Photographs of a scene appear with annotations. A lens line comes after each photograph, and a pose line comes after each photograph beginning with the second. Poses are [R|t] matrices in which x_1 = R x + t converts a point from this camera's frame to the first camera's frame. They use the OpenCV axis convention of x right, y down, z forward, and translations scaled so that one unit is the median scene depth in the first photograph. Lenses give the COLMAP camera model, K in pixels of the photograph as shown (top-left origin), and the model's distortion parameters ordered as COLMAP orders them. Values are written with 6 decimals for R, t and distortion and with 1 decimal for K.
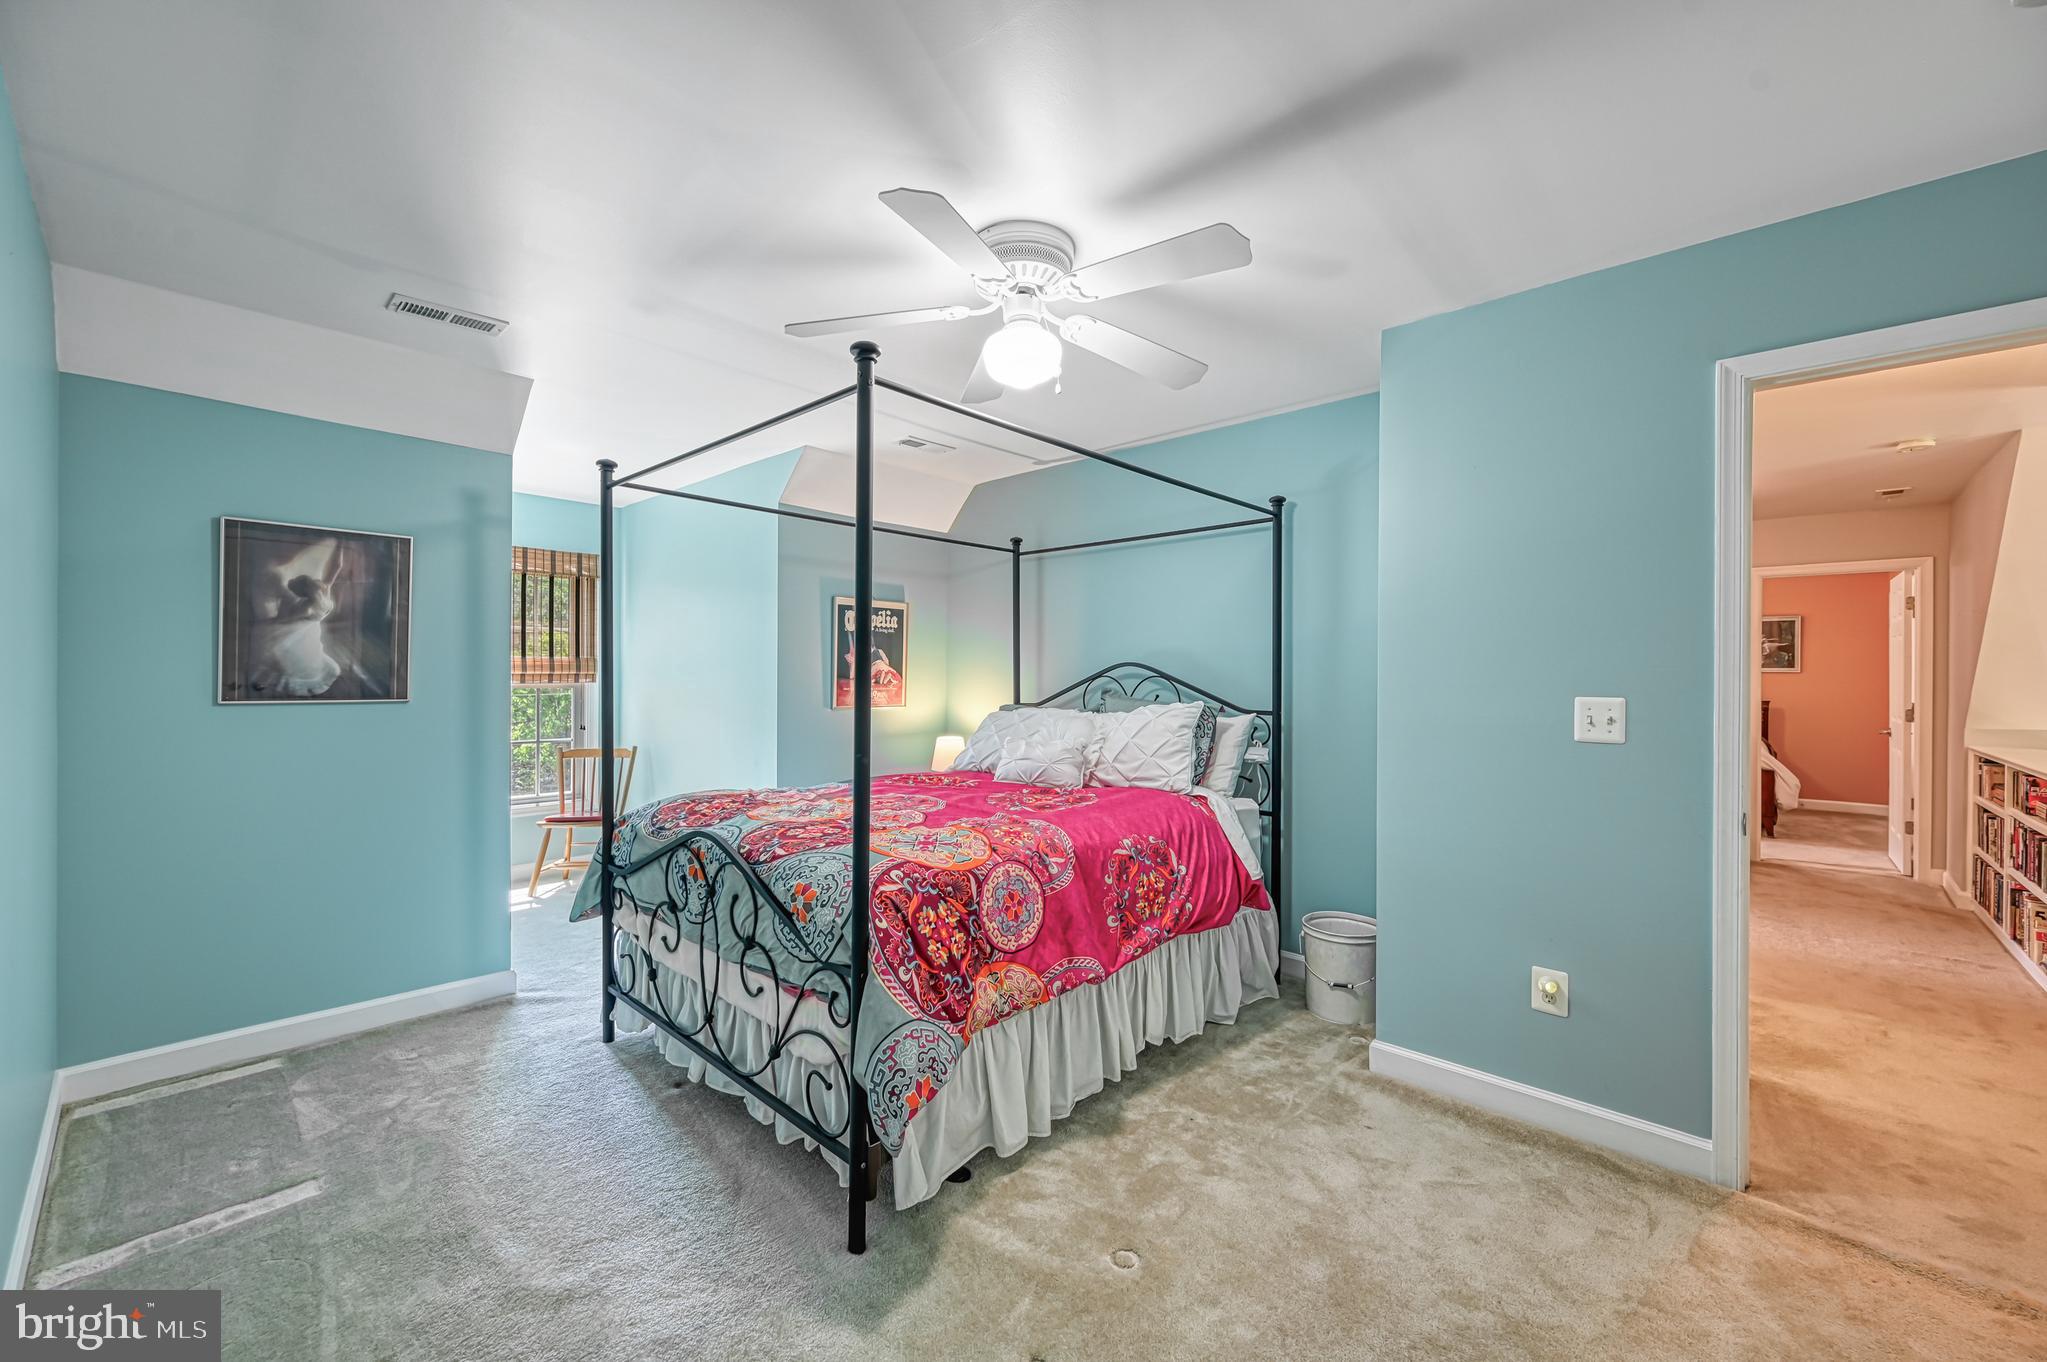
lens RADIAL K [[811.0, 0, 1021.5], [0, 811.0, 685.4], [0, 0, 1]] dist [-0.001881, 0.000677]
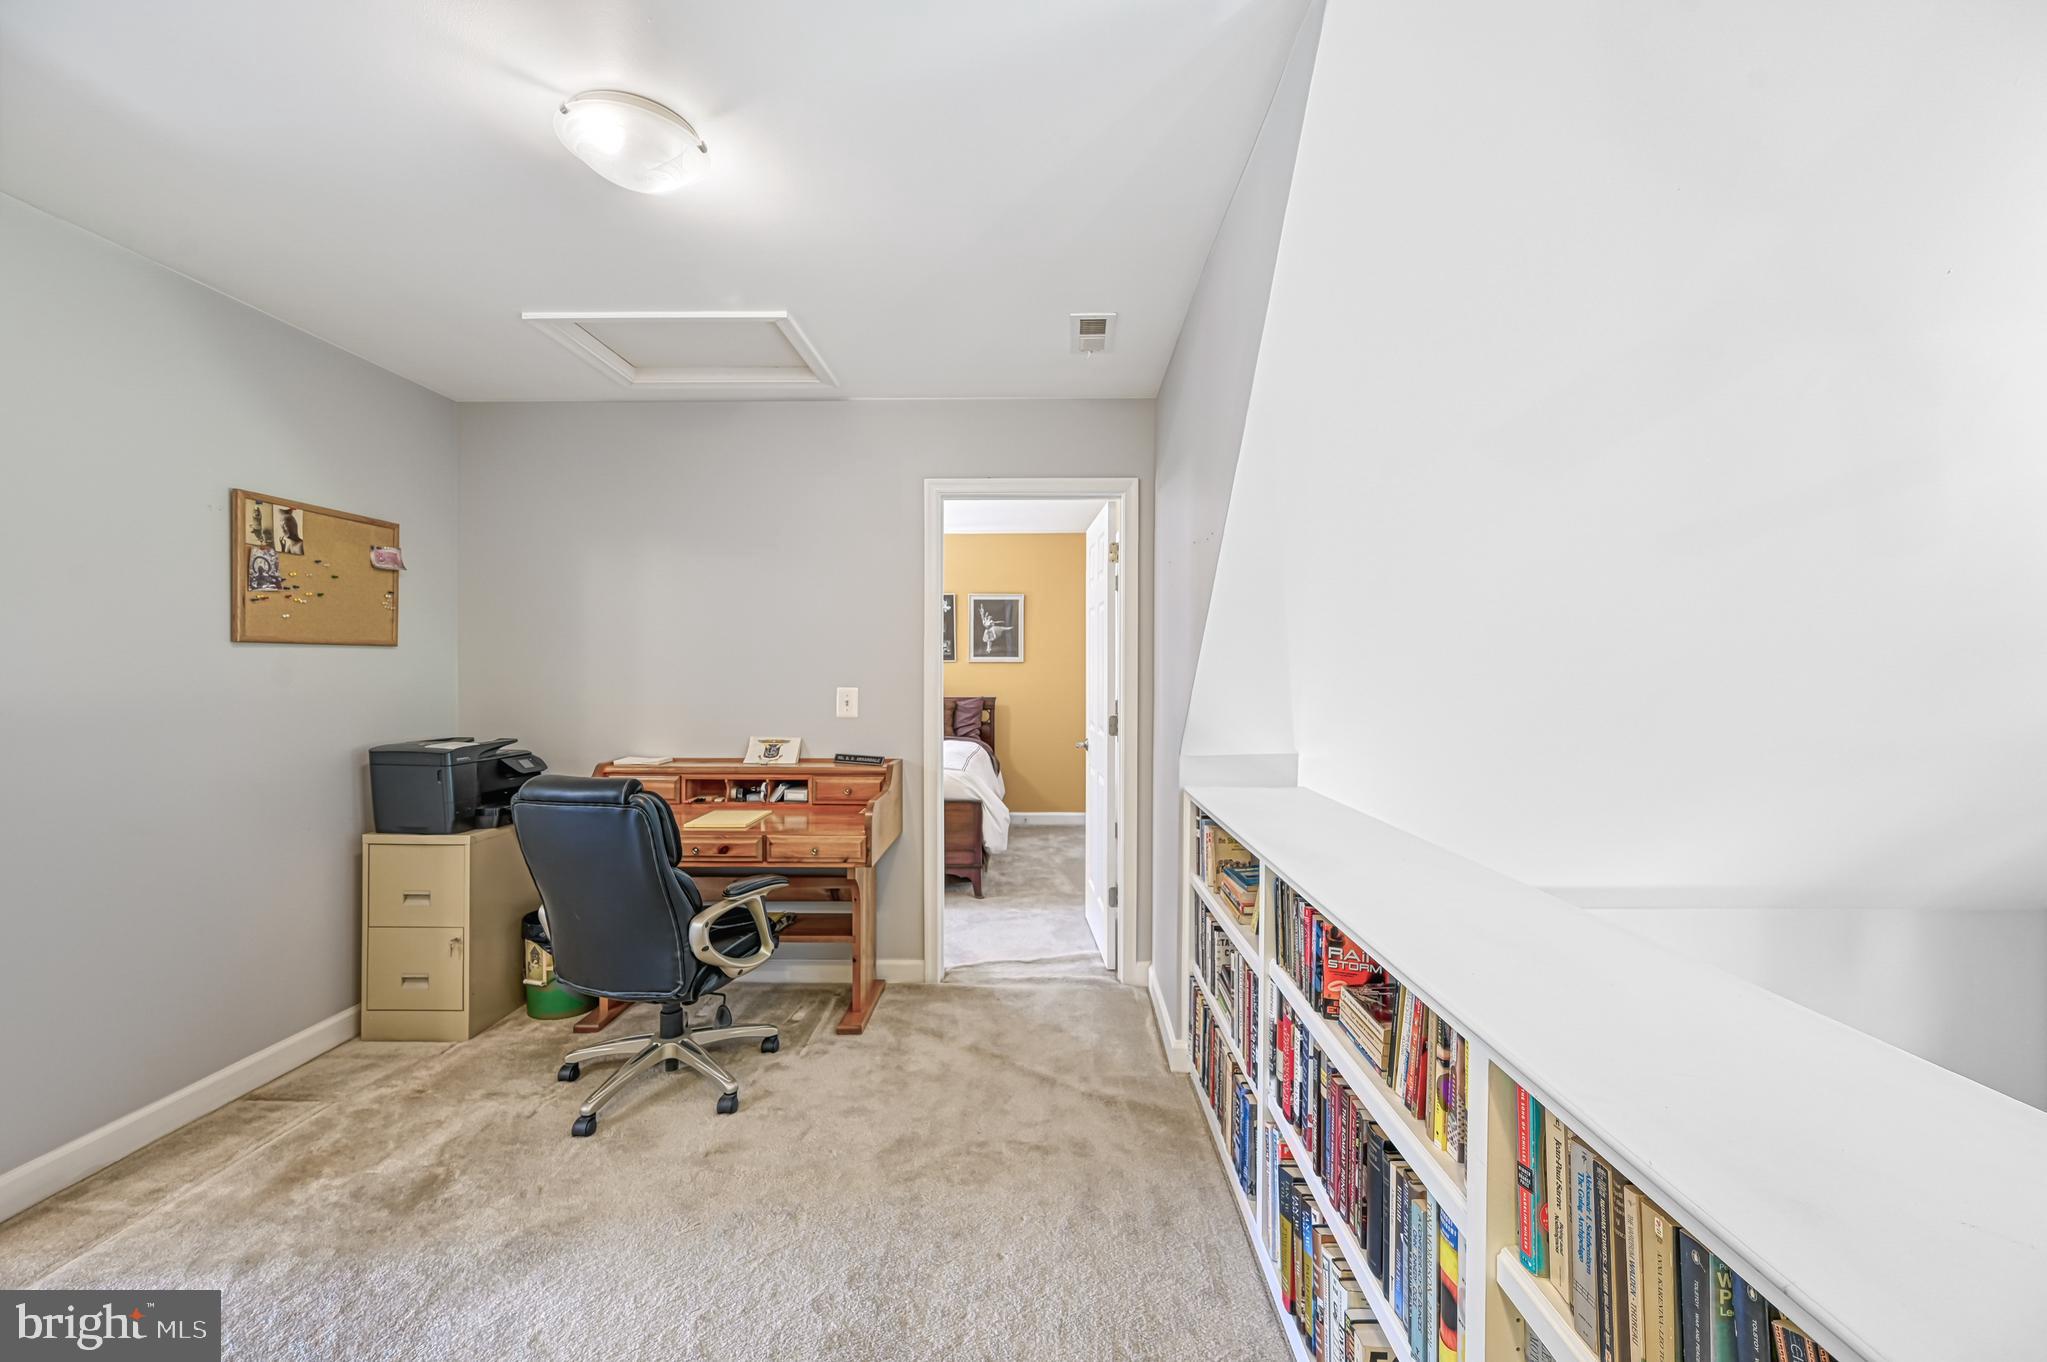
lens RADIAL K [[811.0, 0, 1027.8], [0, 811.0, 671.8], [0, 0, 1]] dist [-0.001881, 0.000677]
pose [[0.747280, 0.002396, 0.664506, 0.636113], [0.001612, 0.999984, -0.005418, -0.002156], [-0.664508, 0.005119, 0.747264, 0.580653]]
